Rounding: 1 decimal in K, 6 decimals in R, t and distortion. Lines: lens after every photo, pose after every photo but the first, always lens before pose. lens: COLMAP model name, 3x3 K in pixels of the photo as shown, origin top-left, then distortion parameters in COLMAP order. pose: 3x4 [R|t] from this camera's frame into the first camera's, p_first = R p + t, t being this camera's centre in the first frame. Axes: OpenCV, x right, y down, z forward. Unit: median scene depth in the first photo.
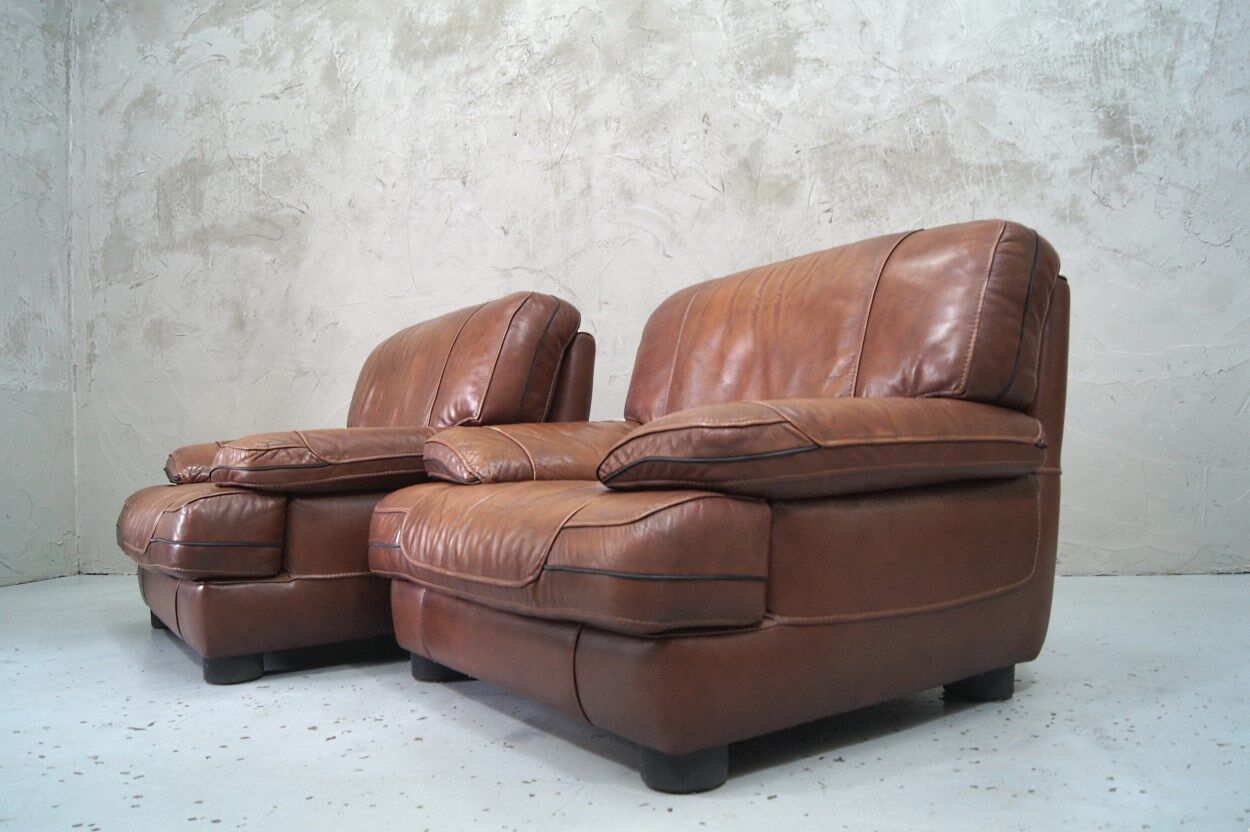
lens RADIAL K [[985.5, 0, 636.0], [0, 985.5, 406.7], [0, 0, 1]] dist [-0.082887, 0.015859]
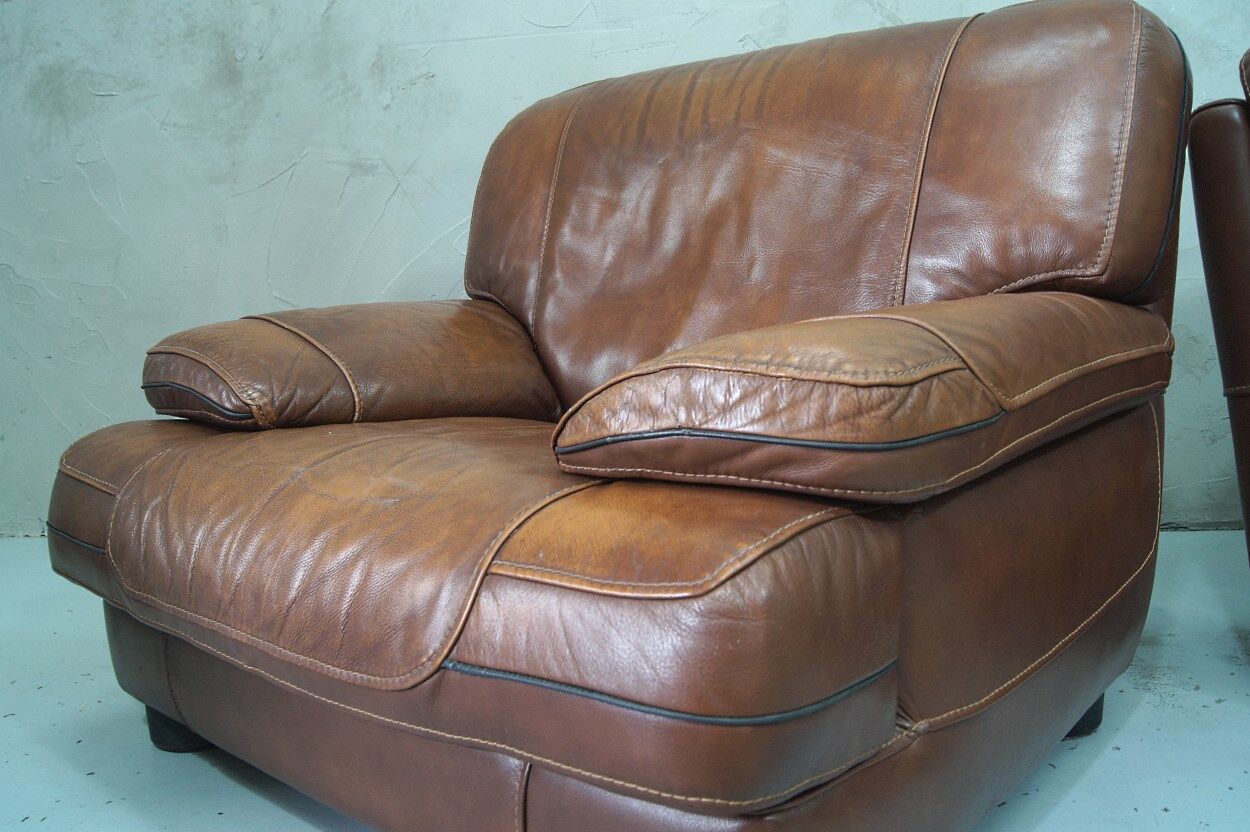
lens RADIAL K [[1078.6, 0, 628.2], [0, 1078.6, 408.5], [0, 0, 1]] dist [-0.070014, 0.008026]
pose [[0.986612, -0.015216, 0.162372, -0.323165], [-0.010552, 0.987595, 0.156667, 0.002587], [-0.162742, -0.156283, 0.974213, 0.413421]]
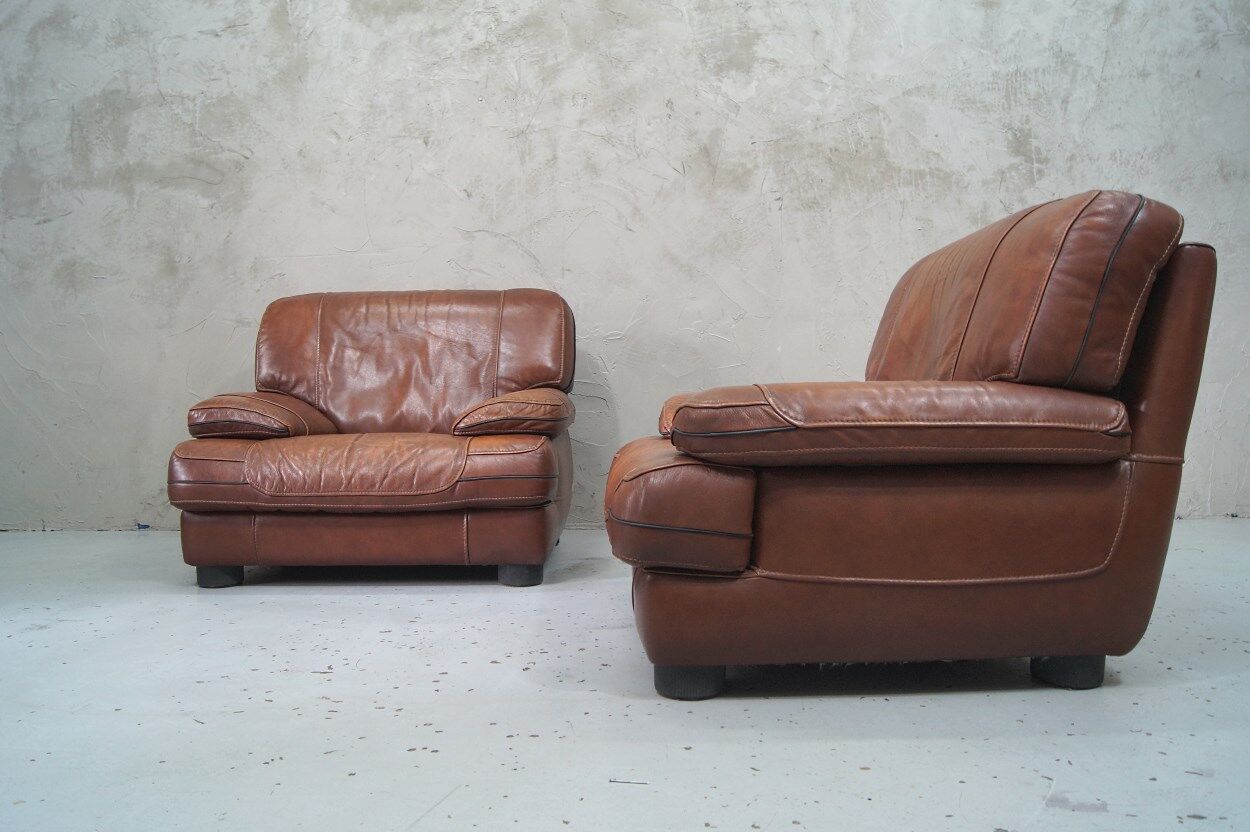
lens RADIAL K [[985.5, 0, 624.7], [0, 985.5, 405.7], [0, 0, 1]] dist [-0.082887, 0.015859]
pose [[0.968935, 0.020587, 0.246458, -0.229928], [-0.032565, 0.998473, 0.044625, -0.008719], [-0.245163, -0.051264, 0.968126, -0.046846]]
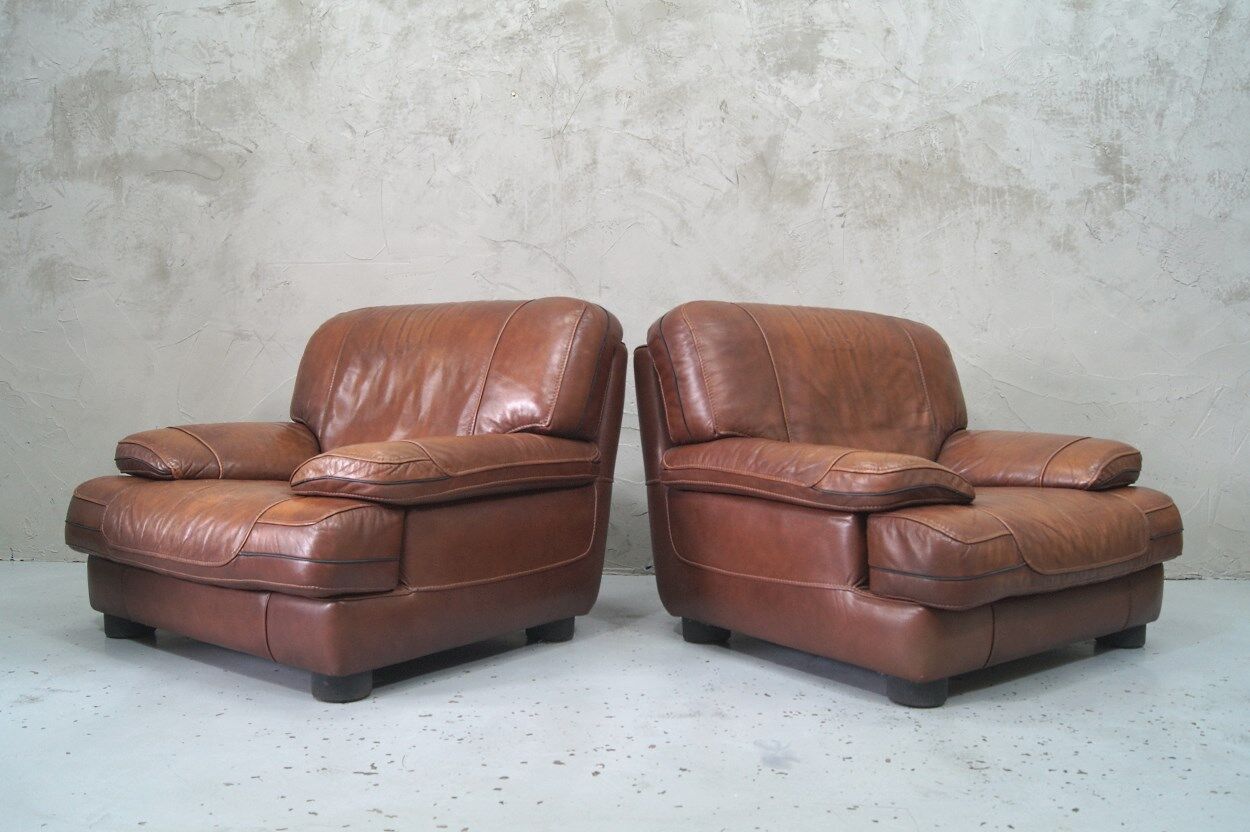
lens RADIAL K [[1078.6, 0, 631.5], [0, 1078.6, 404.5], [0, 0, 1]] dist [-0.070014, 0.008026]
pose [[0.966262, 0.045933, 0.253433, -0.267117], [-0.058998, 0.997279, 0.044193, -0.039554], [-0.250714, -0.057655, 0.966343, -0.022822]]
